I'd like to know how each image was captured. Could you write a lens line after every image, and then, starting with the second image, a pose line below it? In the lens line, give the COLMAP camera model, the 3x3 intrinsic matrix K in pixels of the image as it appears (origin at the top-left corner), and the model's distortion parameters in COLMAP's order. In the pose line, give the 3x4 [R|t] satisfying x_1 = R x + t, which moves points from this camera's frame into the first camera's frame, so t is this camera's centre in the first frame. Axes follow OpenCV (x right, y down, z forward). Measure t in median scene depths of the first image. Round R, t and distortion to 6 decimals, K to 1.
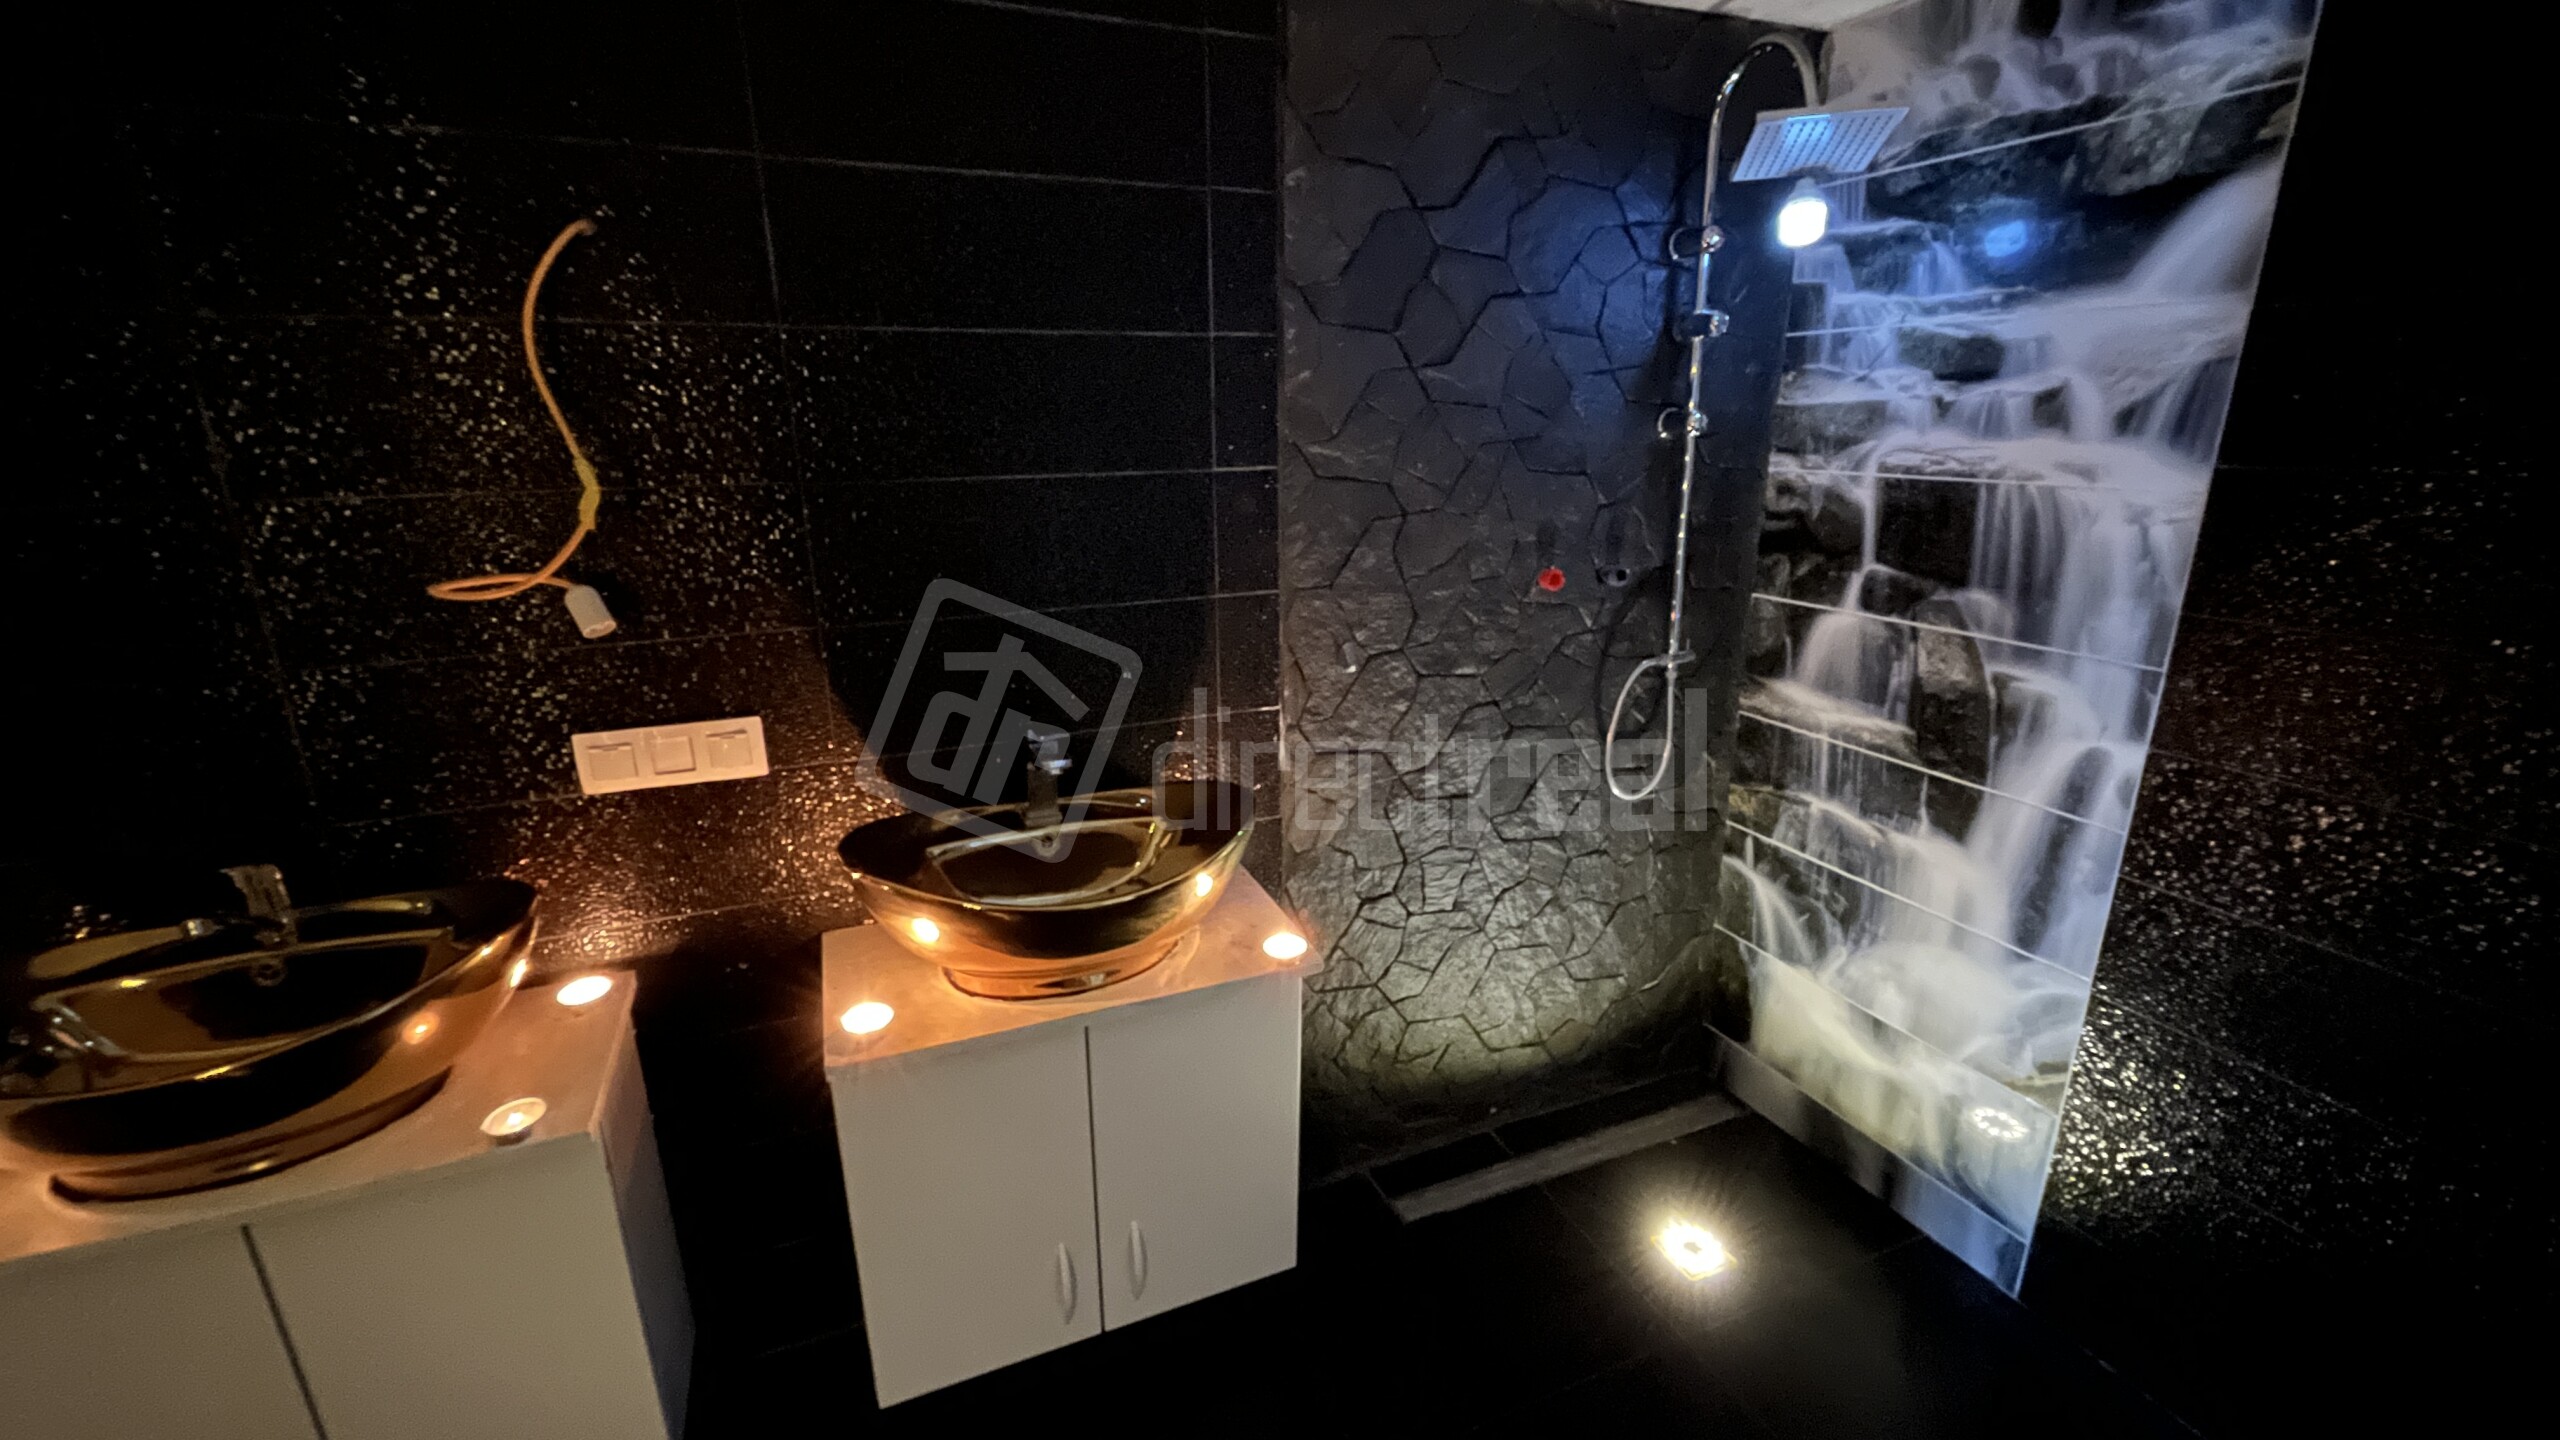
lens RADIAL K [[1037.9, 0, 1267.1], [0, 1037.9, 717.3], [0, 0, 1]] dist [-0.003108, -0.001026]
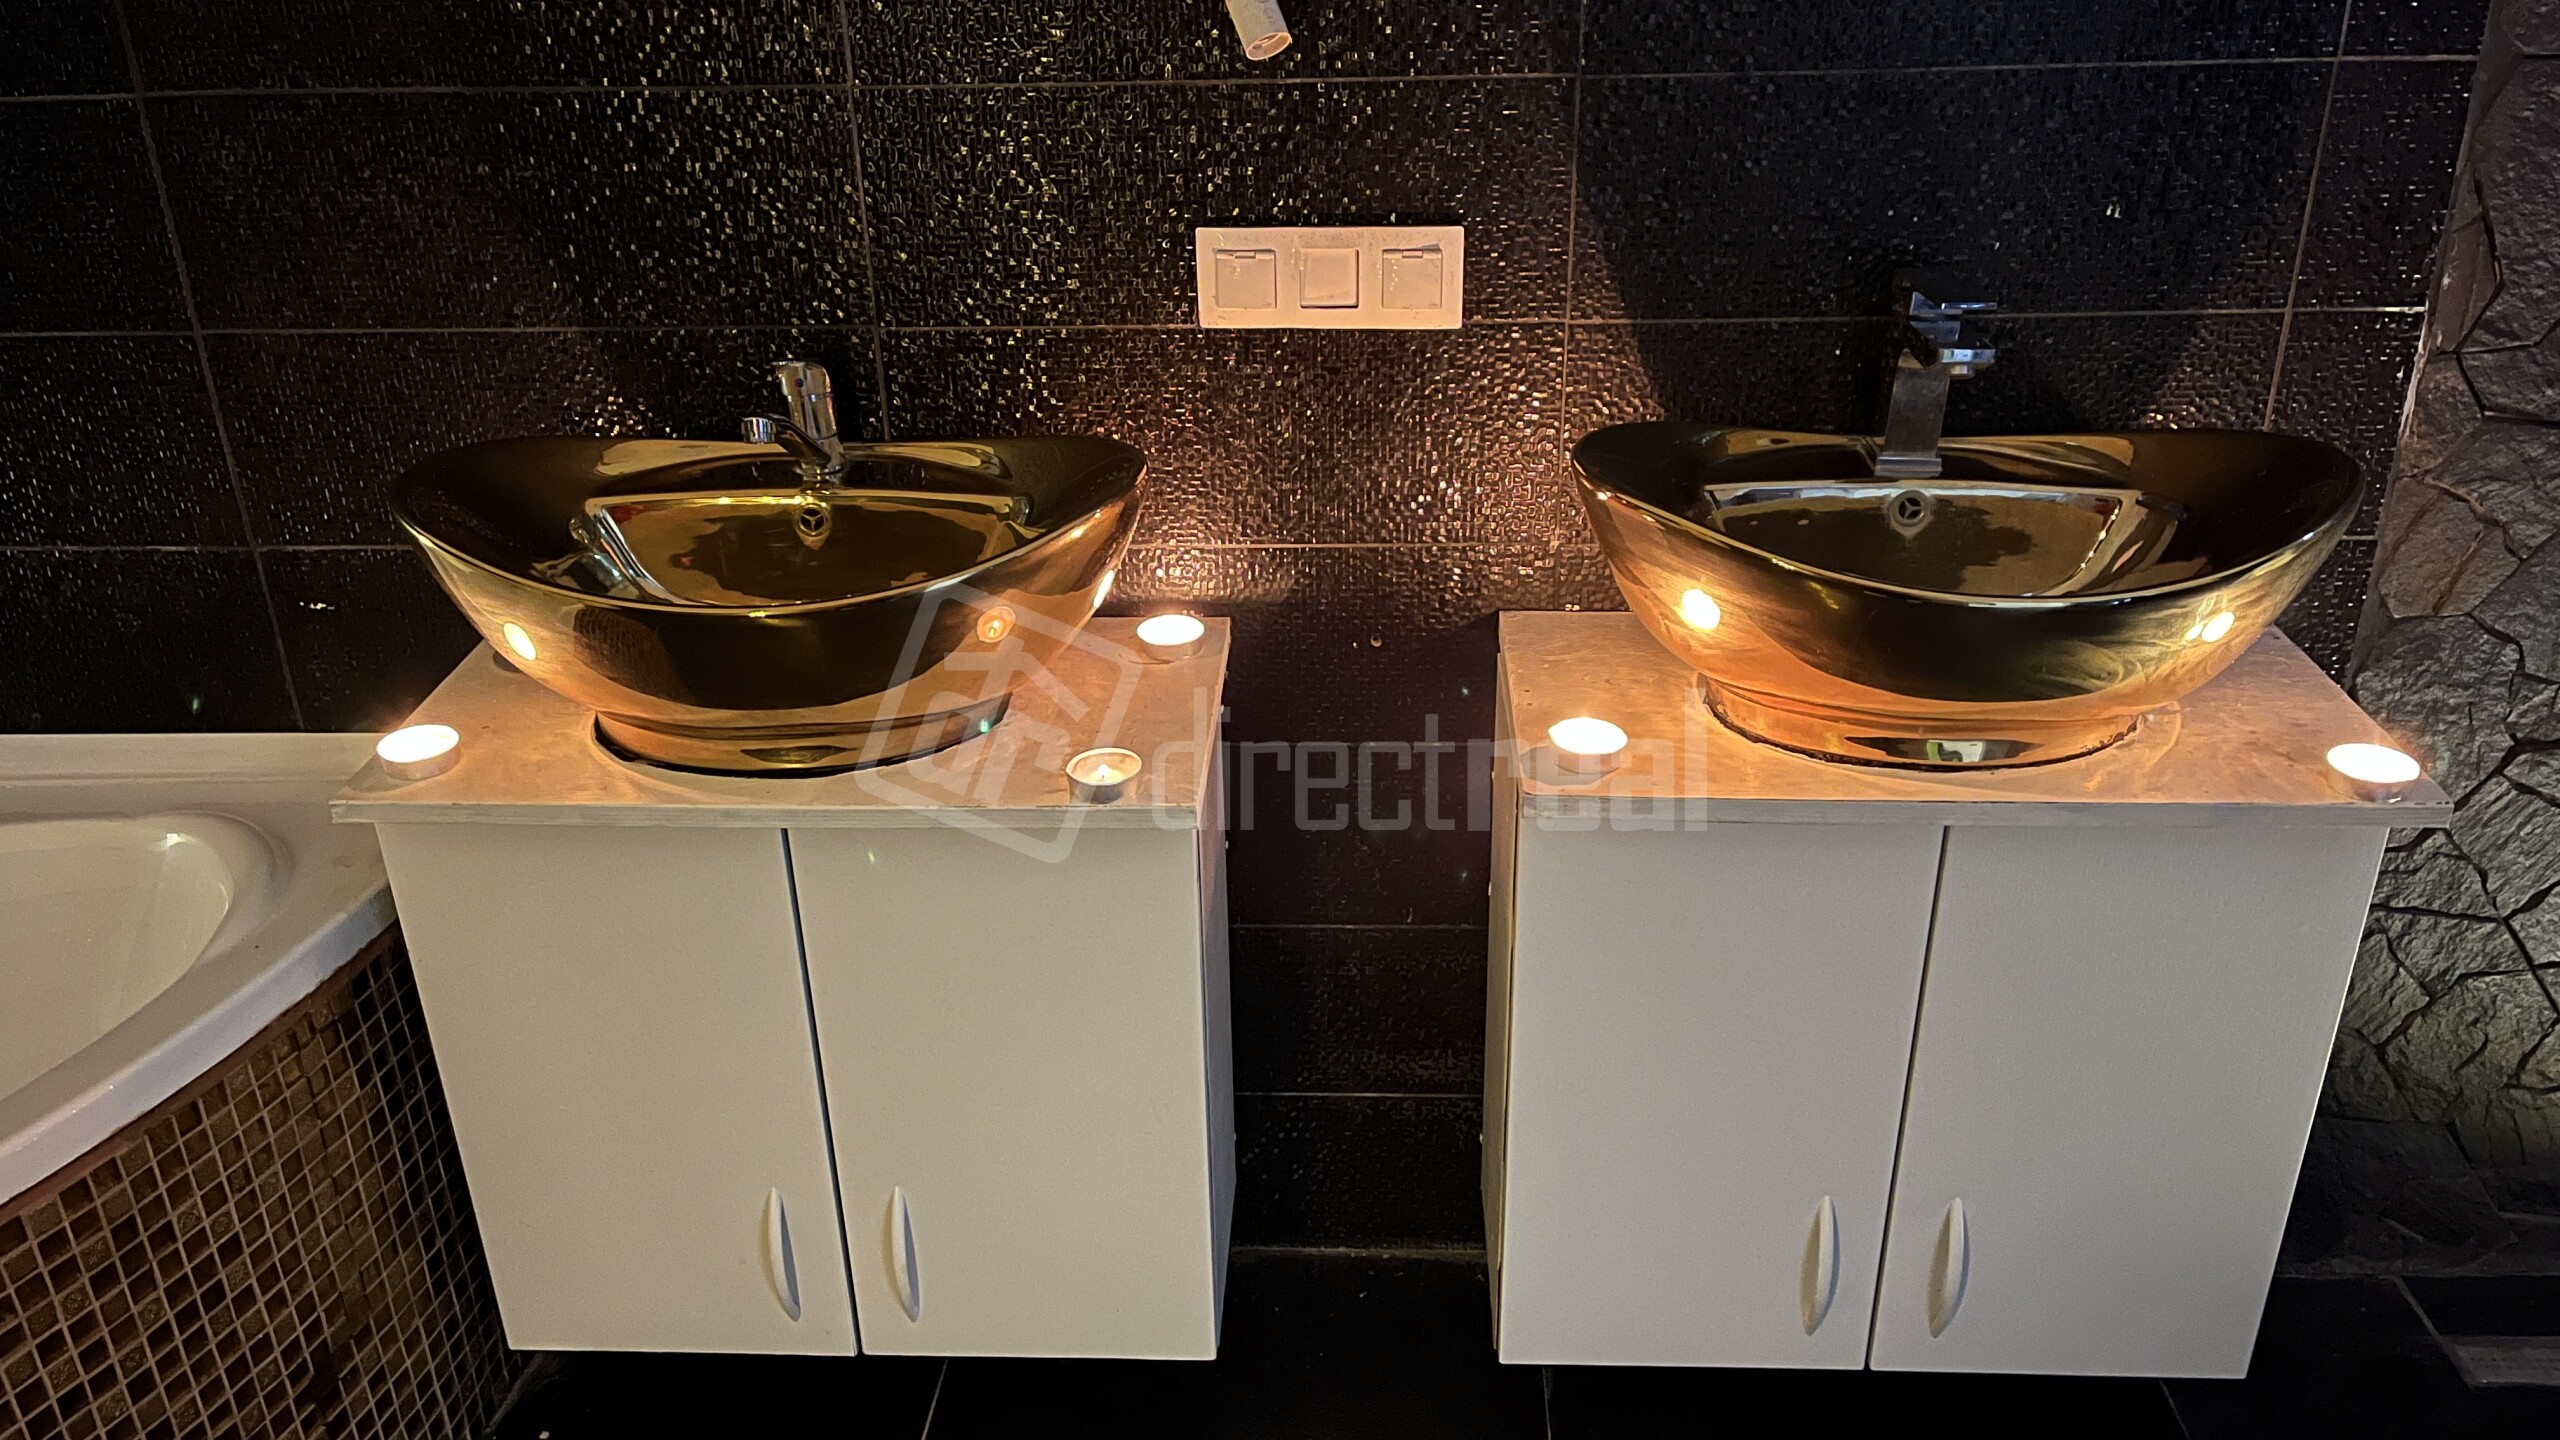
lens RADIAL K [[1935.7, 0, 1279.8], [0, 1935.7, 725.2], [0, 0, 1]] dist [0.068977, -0.088555]
pose [[0.901860, 0.169848, -0.397240, -0.077464], [-0.108797, 0.979133, 0.171644, 0.085633], [0.418104, -0.111581, 0.901520, -0.076354]]
